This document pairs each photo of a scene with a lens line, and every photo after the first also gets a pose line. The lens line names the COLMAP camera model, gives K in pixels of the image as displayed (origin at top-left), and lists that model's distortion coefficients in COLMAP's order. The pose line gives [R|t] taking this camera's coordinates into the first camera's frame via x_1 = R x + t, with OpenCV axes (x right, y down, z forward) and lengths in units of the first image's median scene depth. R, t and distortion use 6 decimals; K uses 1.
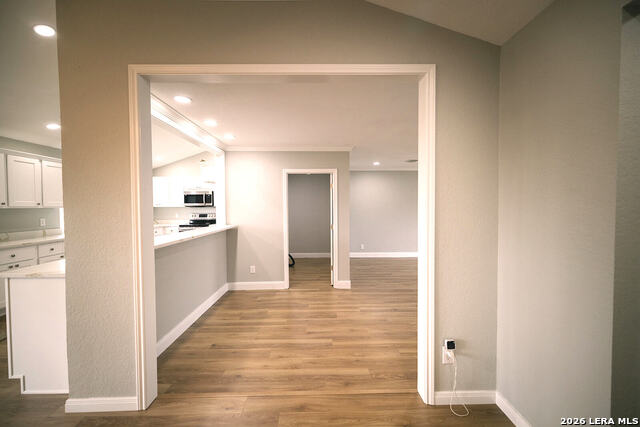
lens RADIAL K [[270.0, 0, 320.0], [0, 270.0, 213.5], [0, 0, 1]] dist [-0.000743, -0.000287]
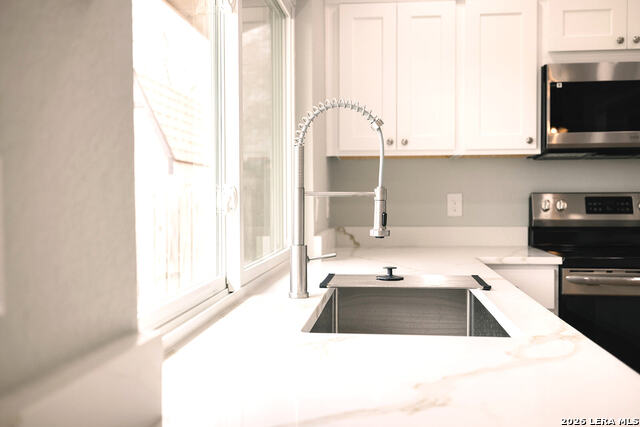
lens RADIAL K [[637.5, 0, 320.0], [0, 637.5, 213.5], [0, 0, 1]] dist [-0.002150, -0.003020]
pose [[0.993127, 0.005556, -0.116906, -1.042118], [-0.005818, 0.999981, -0.001900, 0.029087], [0.116893, 0.002567, 0.993141, 0.982811]]
